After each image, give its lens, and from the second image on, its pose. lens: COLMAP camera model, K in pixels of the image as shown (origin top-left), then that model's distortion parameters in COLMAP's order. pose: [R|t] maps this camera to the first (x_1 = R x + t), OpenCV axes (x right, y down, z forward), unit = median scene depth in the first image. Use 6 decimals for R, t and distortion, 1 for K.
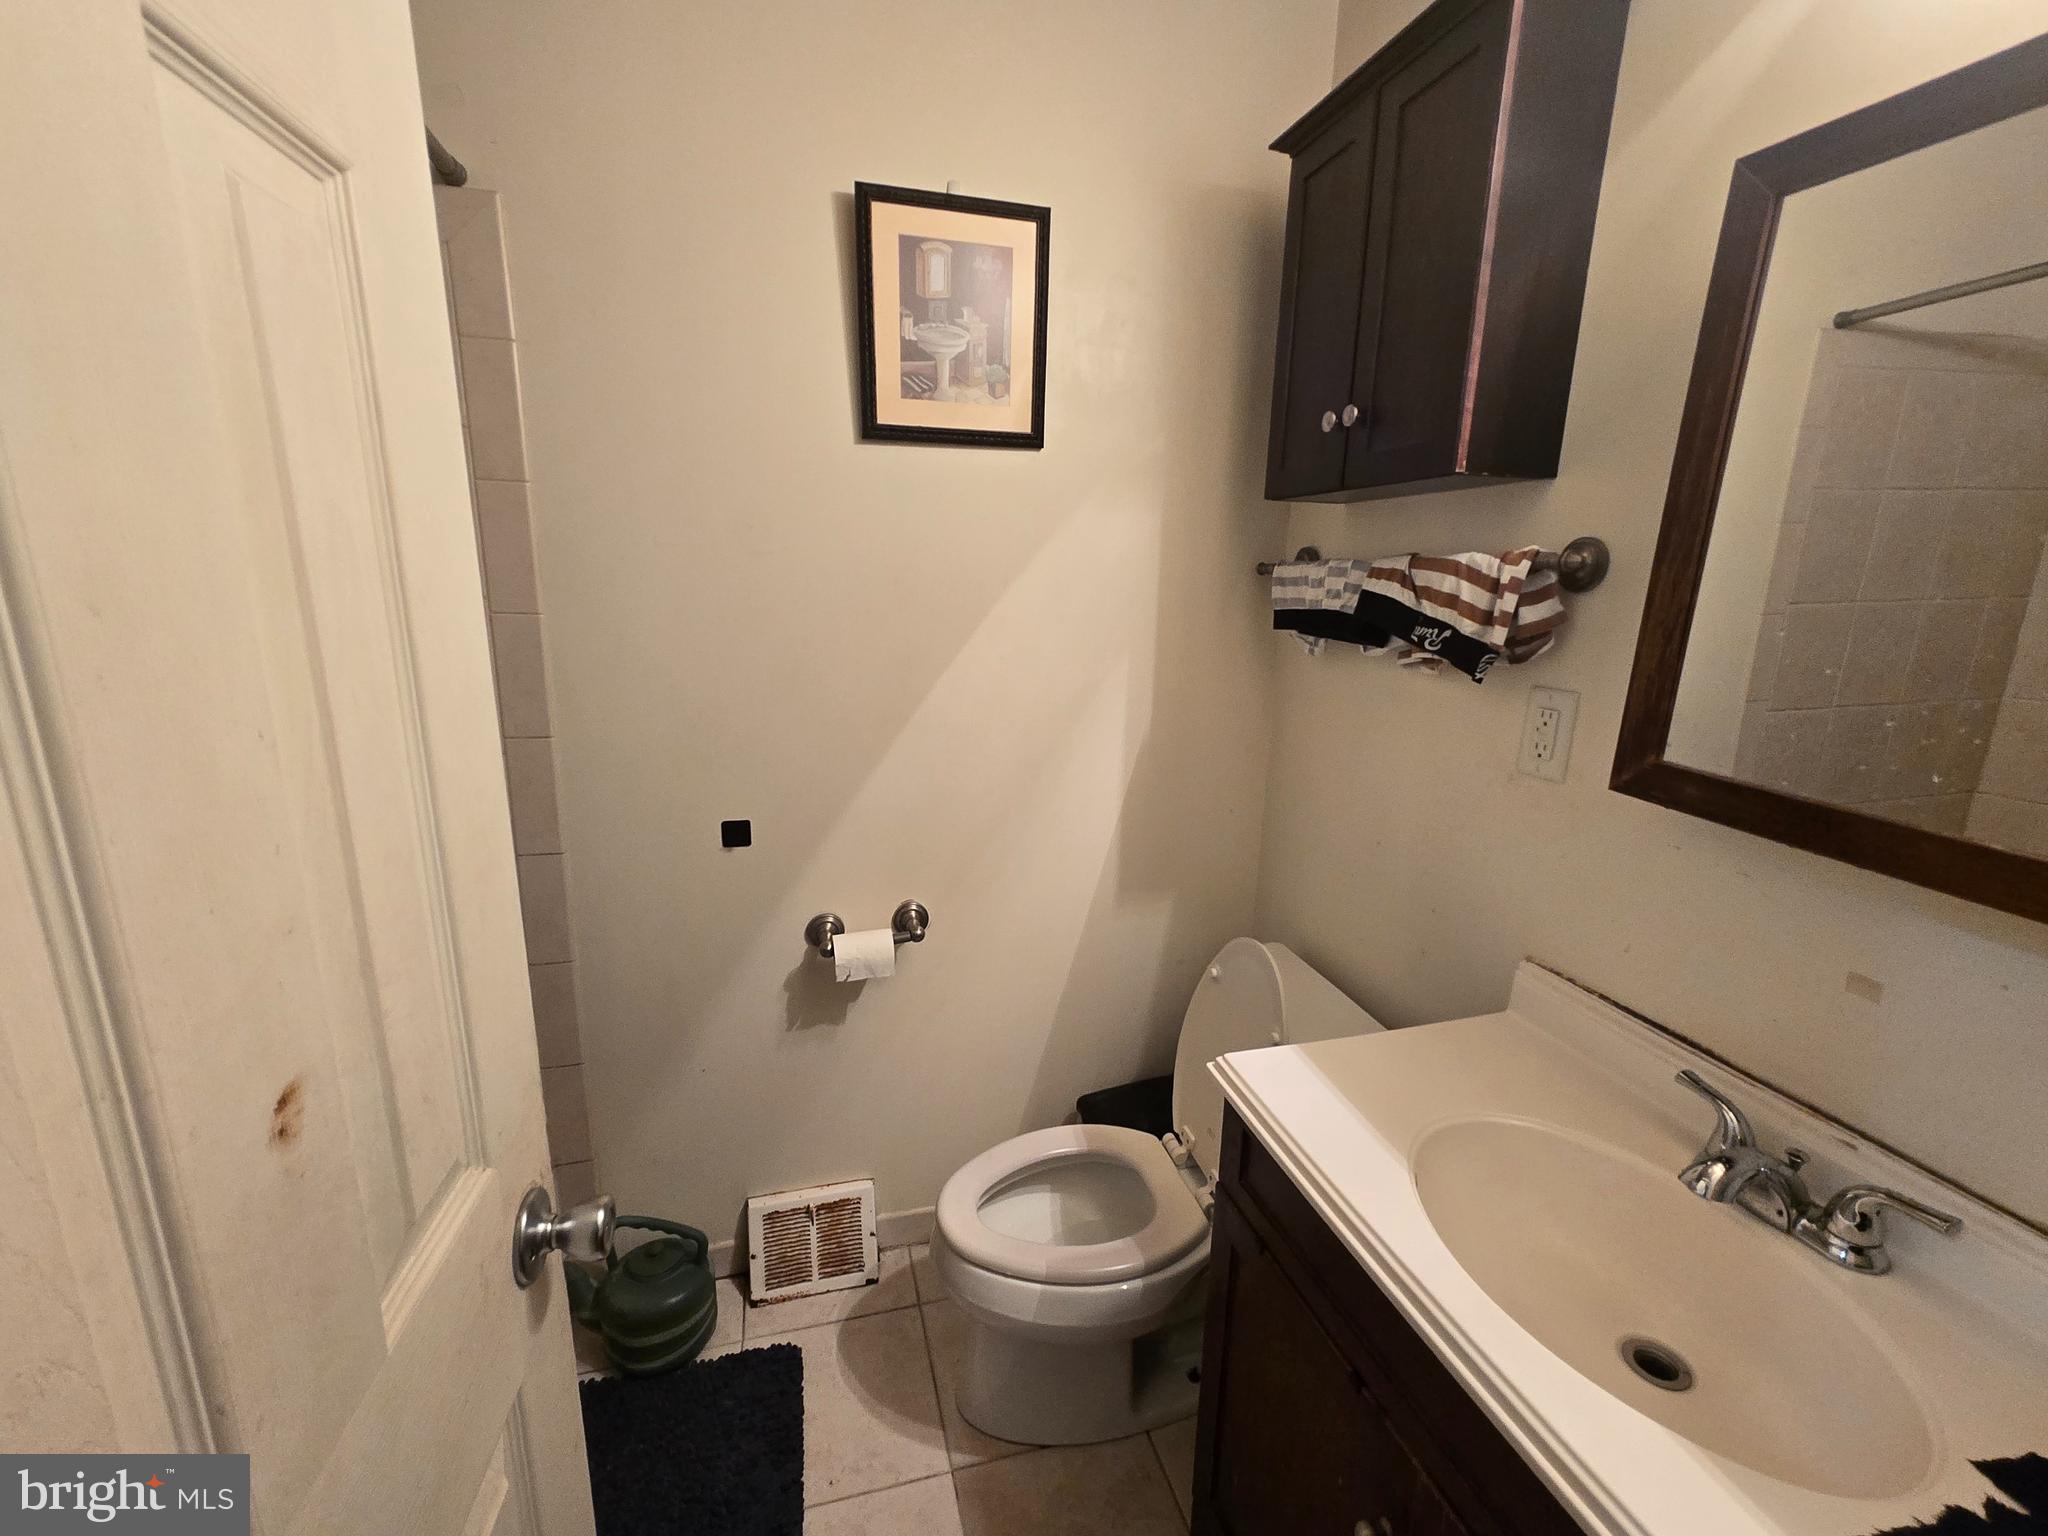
lens RADIAL K [[850.0, 0, 1023.4], [0, 850.0, 764.3], [0, 0, 1]] dist [-0.000732, -0.000189]
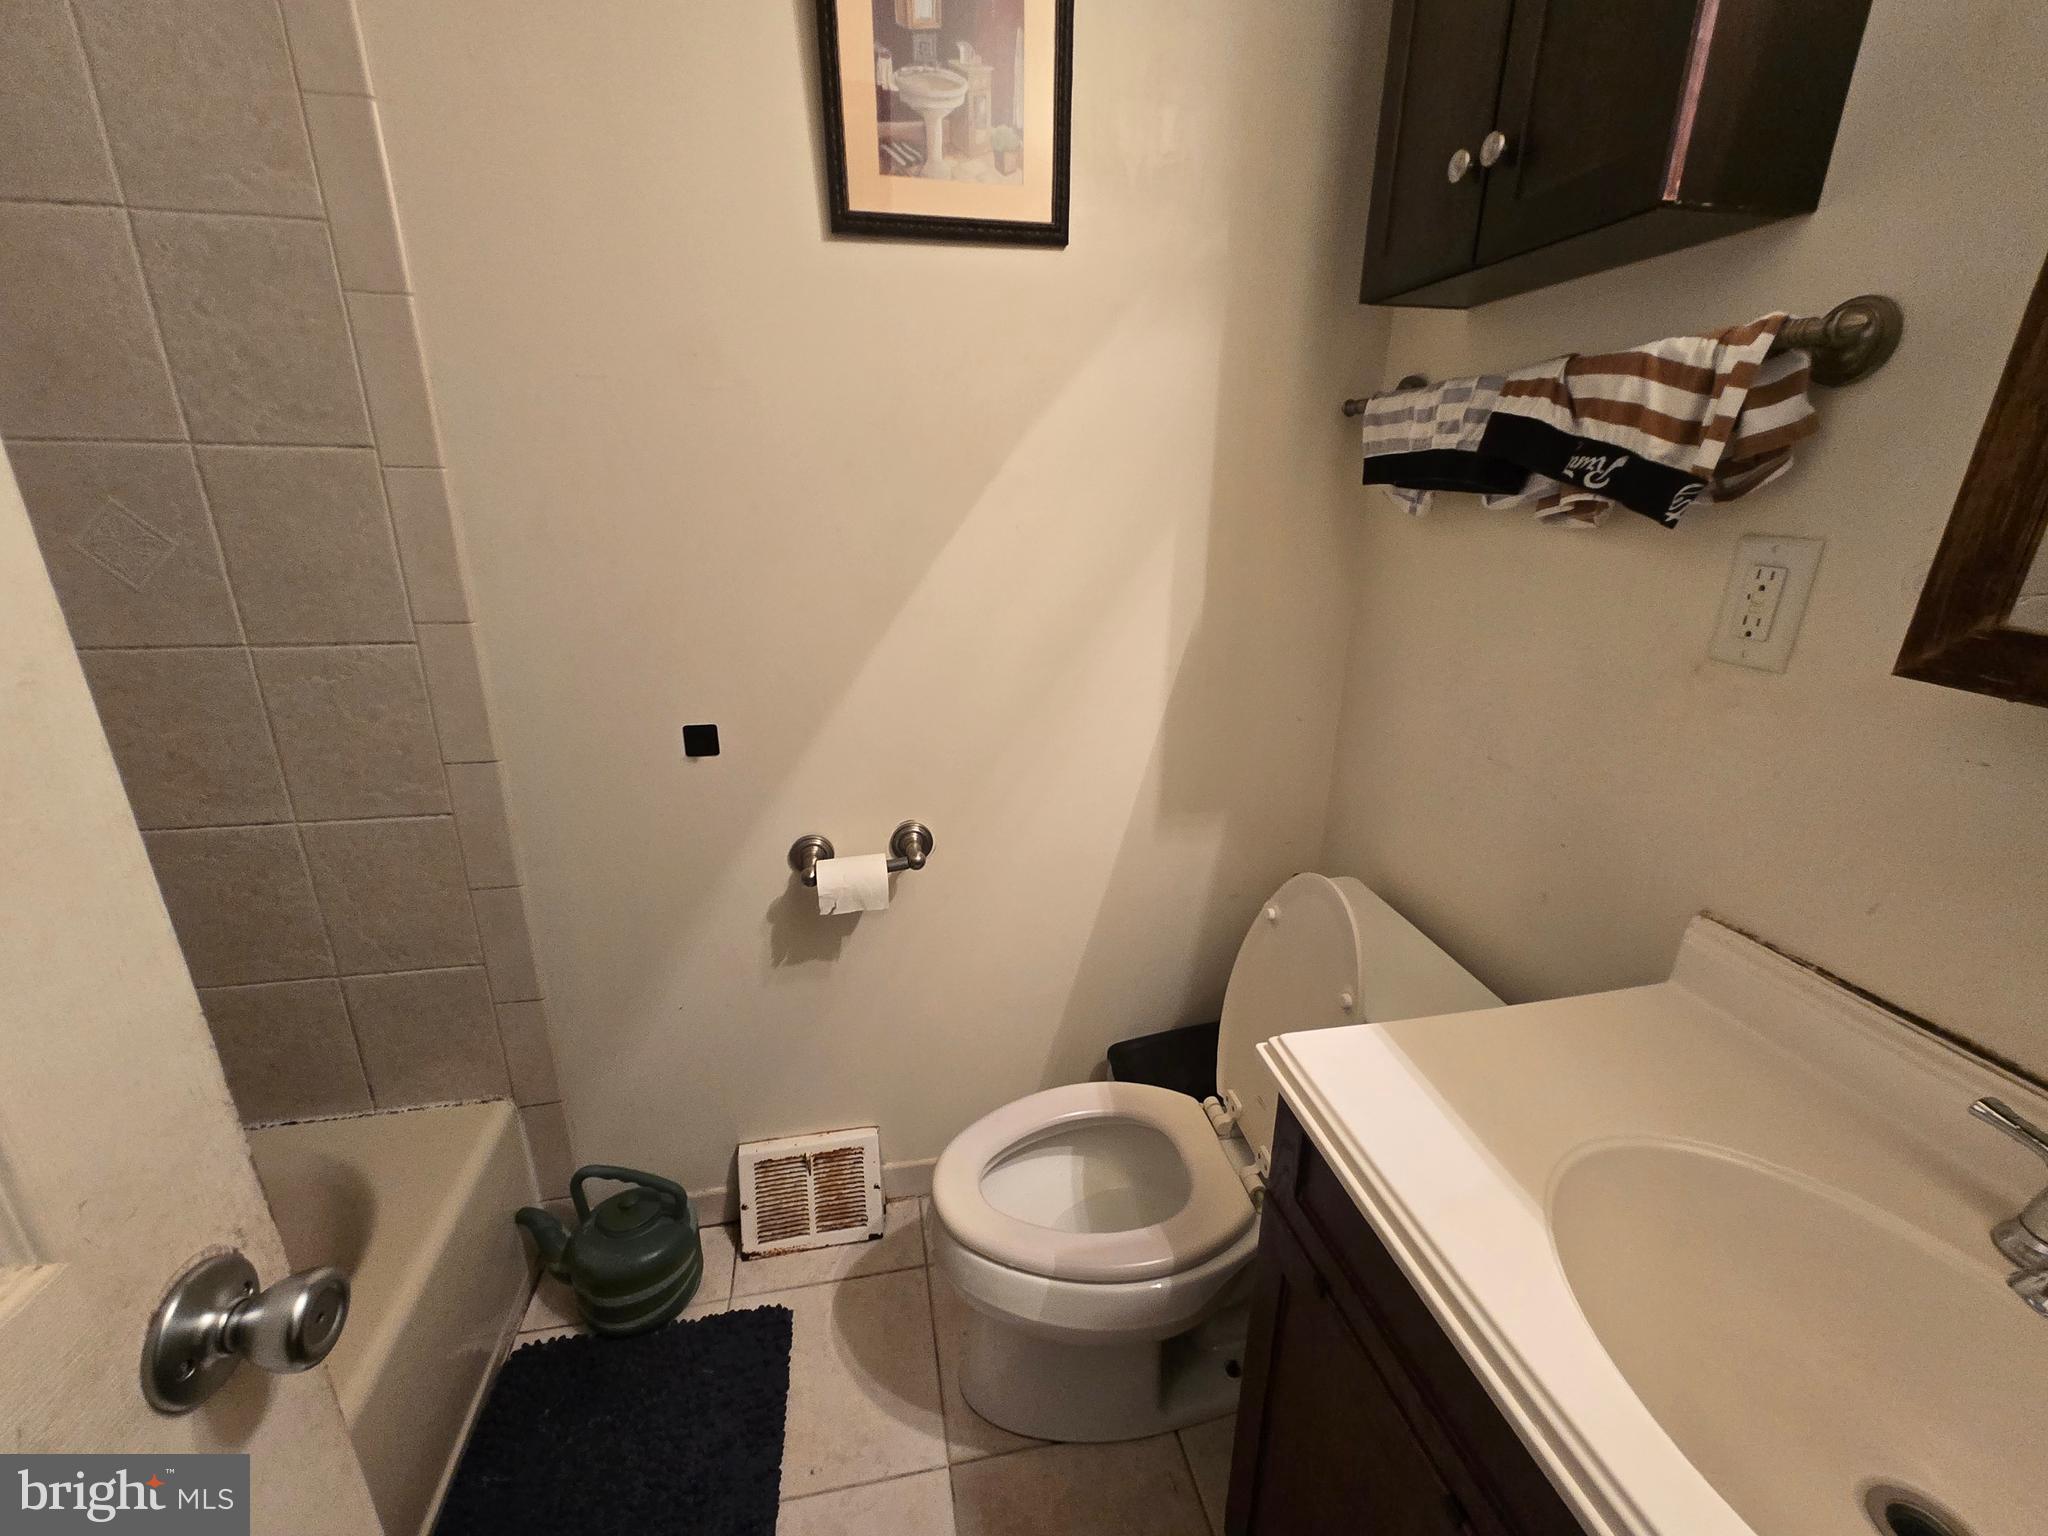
lens RADIAL K [[850.0, 0, 1025.1], [0, 850.0, 766.2], [0, 0, 1]] dist [-0.000732, -0.000189]
pose [[0.997534, 0.009322, -0.069563, 0.045842], [-0.002355, 0.995028, 0.099571, 0.024035], [0.070146, -0.099161, 0.992596, 0.196212]]
